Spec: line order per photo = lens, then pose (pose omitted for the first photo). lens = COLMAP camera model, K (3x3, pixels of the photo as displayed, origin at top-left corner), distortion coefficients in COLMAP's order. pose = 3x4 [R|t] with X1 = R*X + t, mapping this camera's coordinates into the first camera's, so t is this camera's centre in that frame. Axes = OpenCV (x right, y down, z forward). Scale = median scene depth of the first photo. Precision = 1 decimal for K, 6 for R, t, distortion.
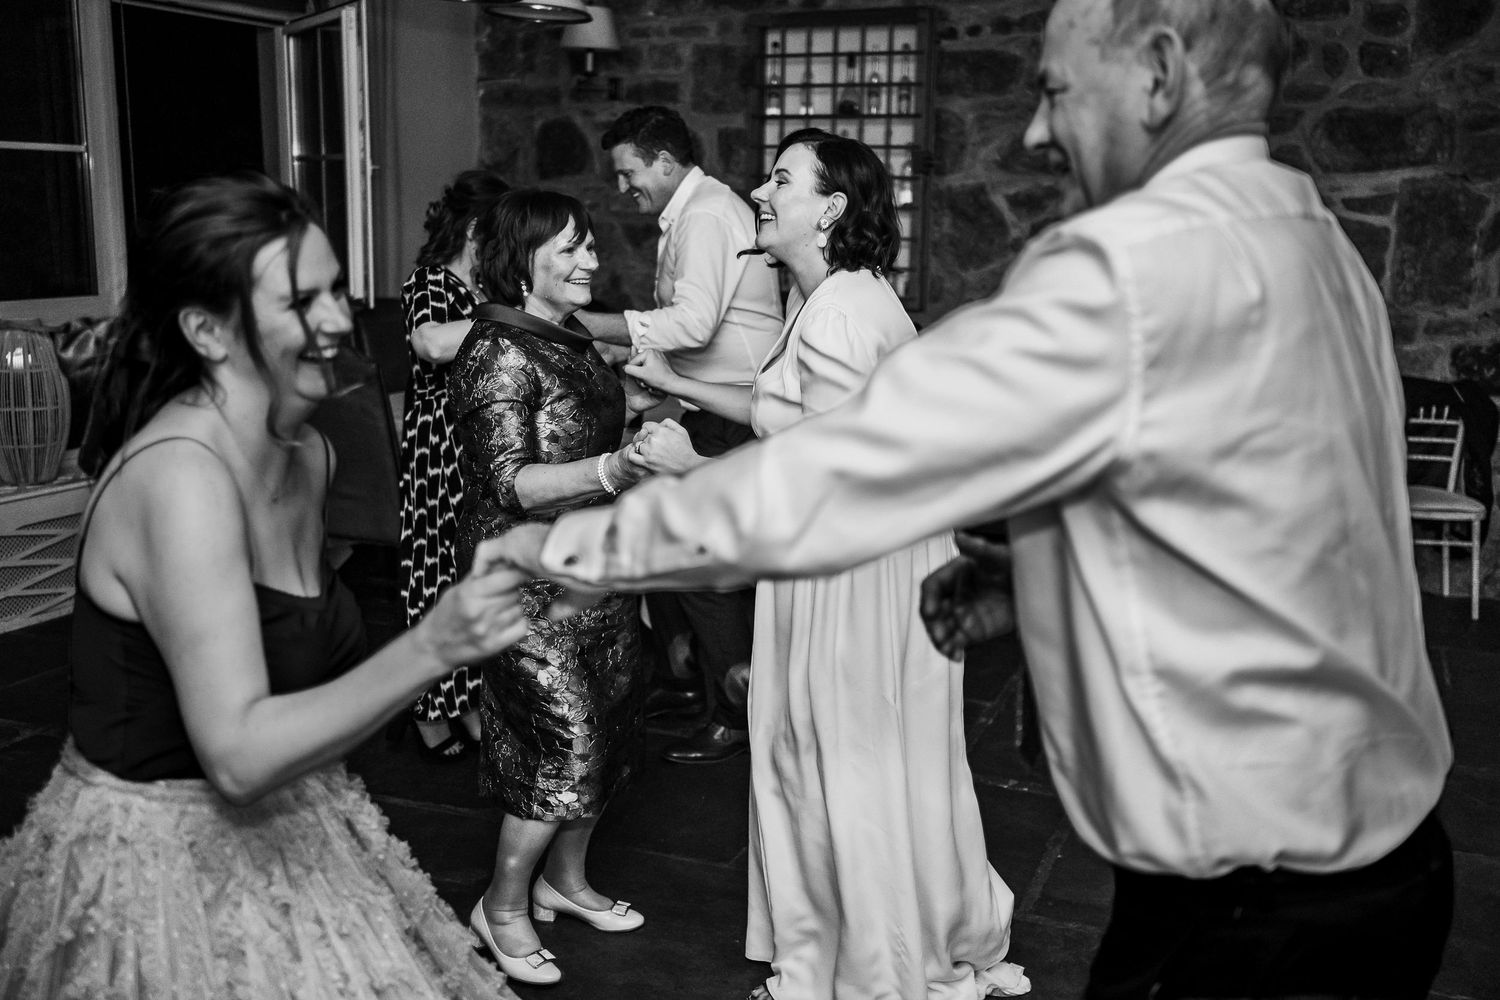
lens RADIAL K [[1463.3, 0, 753.3], [0, 1463.3, 490.6], [0, 0, 1]] dist [-0.008620, 0.011998]
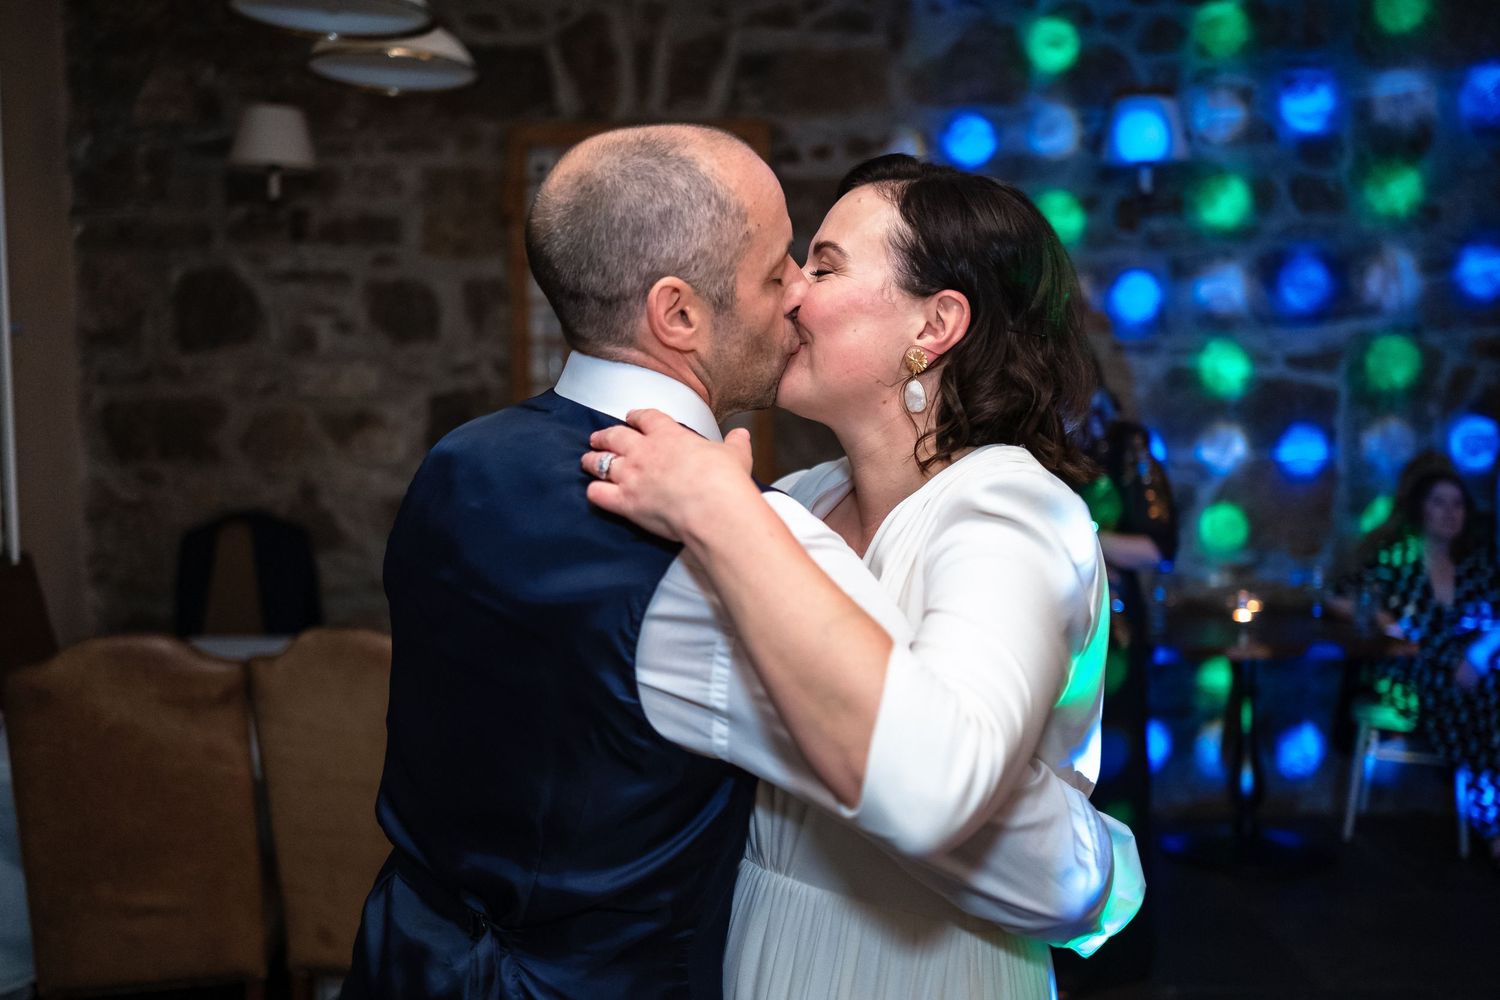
lens RADIAL K [[1463.6, 0, 756.2], [0, 1463.6, 503.1], [0, 0, 1]] dist [-0.032625, 0.072464]
pose [[0.924806, -0.052642, 0.376780, -0.163959], [0.095091, 0.990930, -0.094952, -0.052331], [-0.368364, 0.123641, 0.921423, 0.281127]]
